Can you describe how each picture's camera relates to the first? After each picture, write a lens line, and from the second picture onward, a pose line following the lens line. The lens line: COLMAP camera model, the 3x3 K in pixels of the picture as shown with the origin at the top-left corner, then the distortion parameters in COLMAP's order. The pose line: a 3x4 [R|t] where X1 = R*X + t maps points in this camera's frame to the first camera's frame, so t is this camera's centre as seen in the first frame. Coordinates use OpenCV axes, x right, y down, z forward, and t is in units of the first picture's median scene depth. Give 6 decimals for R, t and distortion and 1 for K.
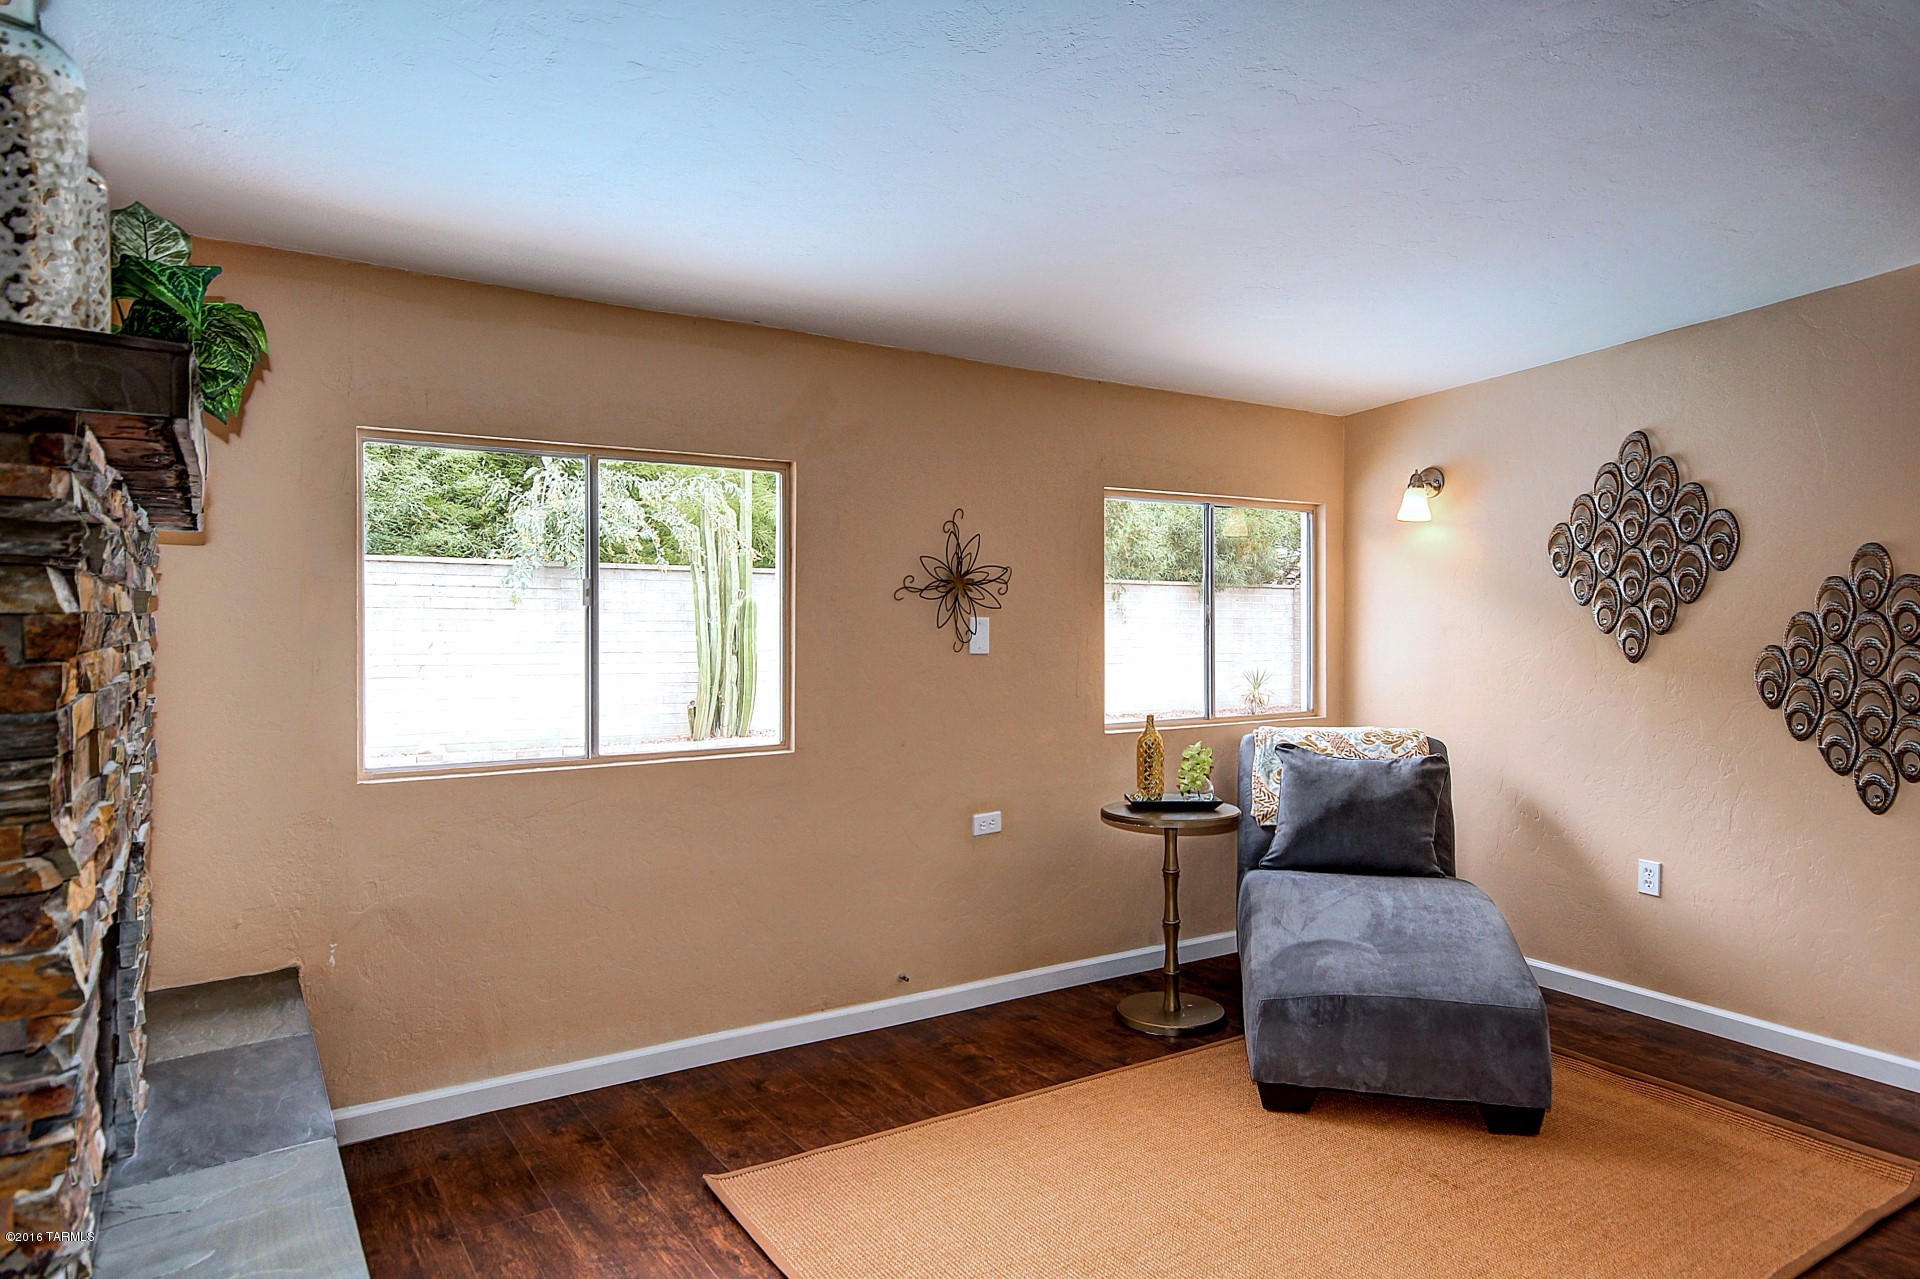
lens RADIAL K [[1147.7, 0, 959.0], [0, 1147.7, 631.4], [0, 0, 1]] dist [0.000024, -0.000211]
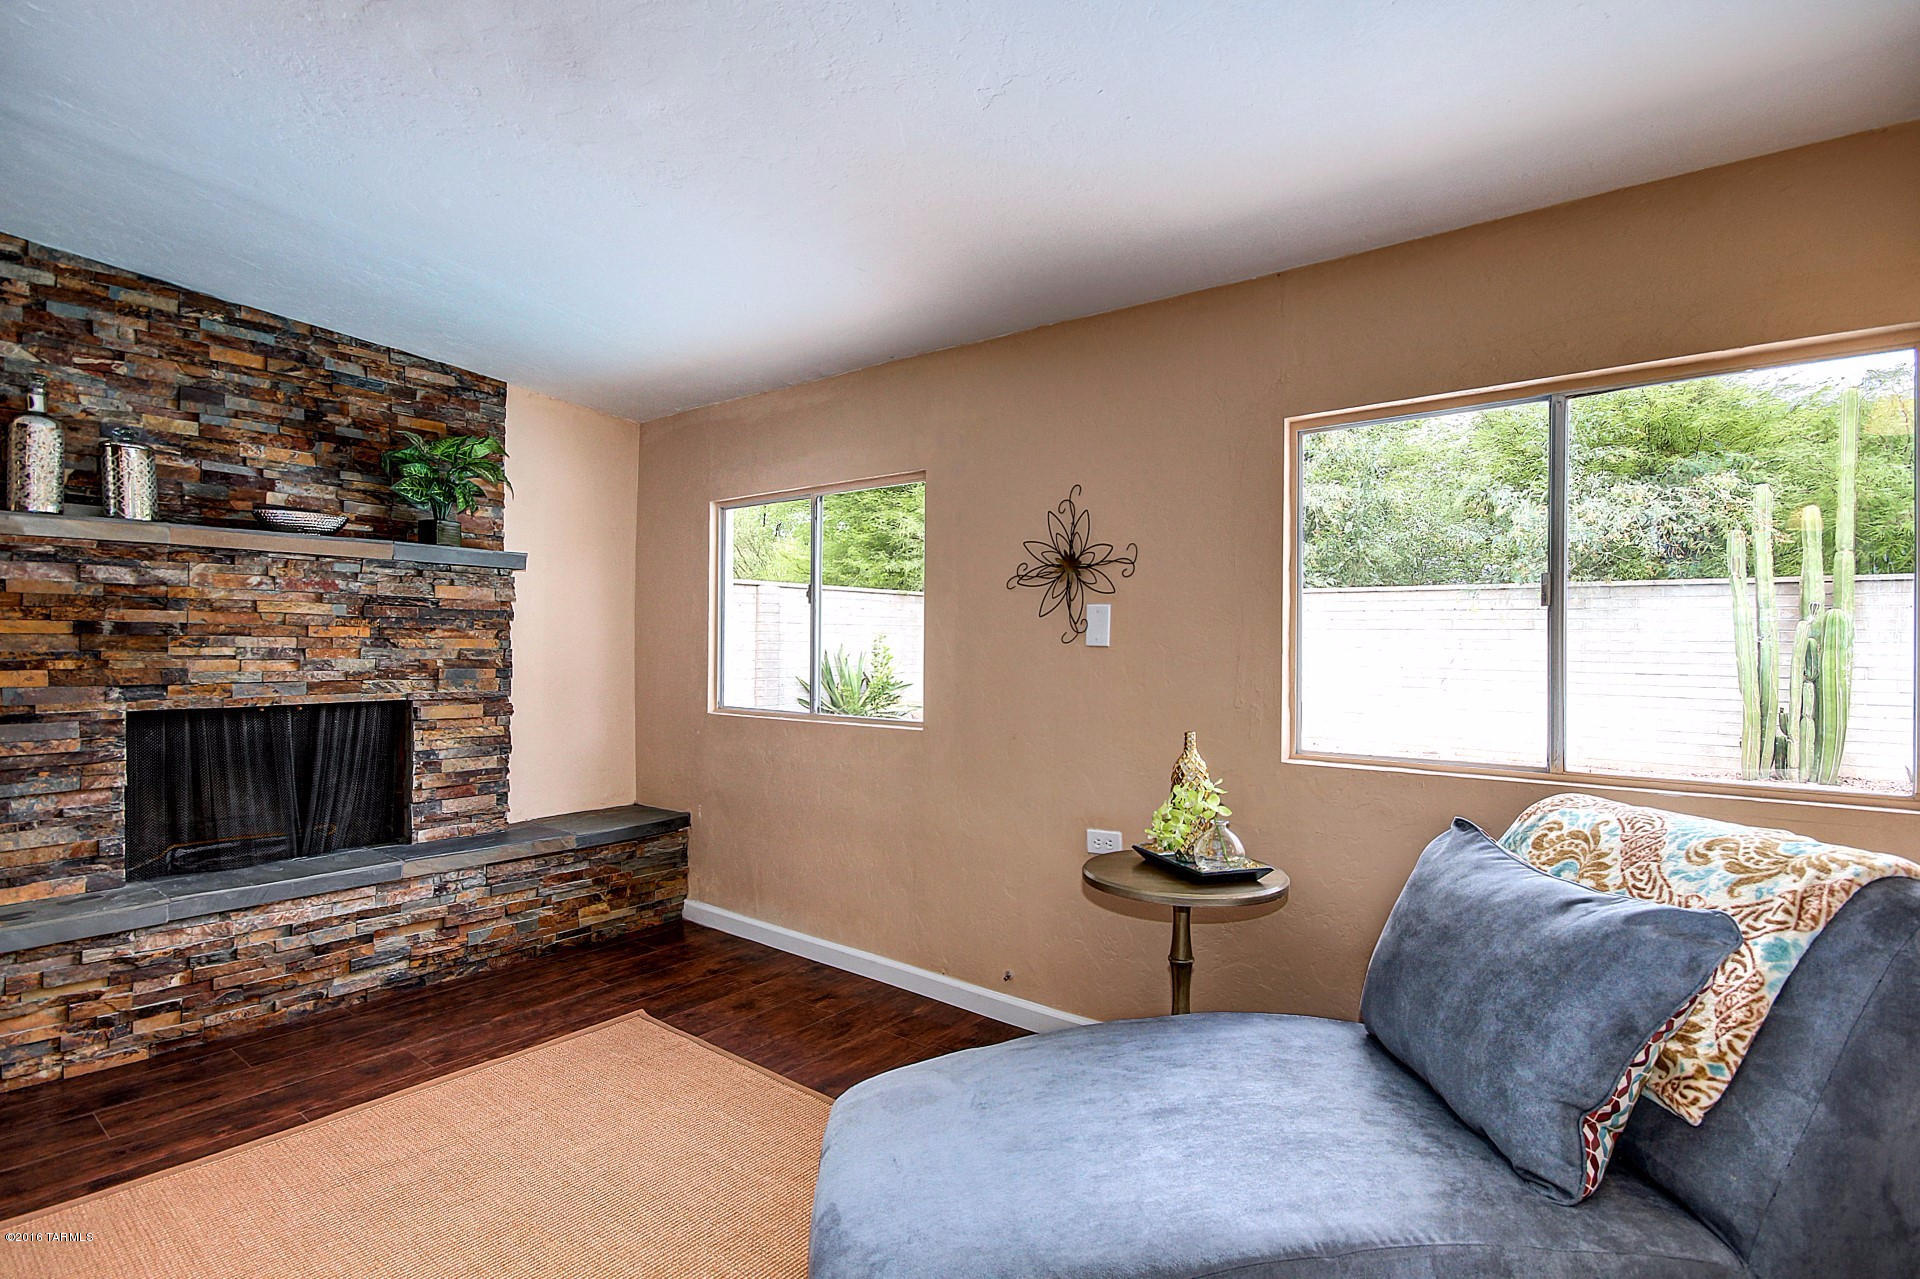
lens RADIAL K [[893.4, 0, 960.0], [0, 893.4, 639.5], [0, 0, 1]] dist [0.004267, -0.008325]
pose [[0.343181, -0.004309, -0.939259, 0.624277], [-0.017263, 0.999792, -0.010894, 0.024032], [0.939111, 0.019953, 0.343035, 0.667445]]
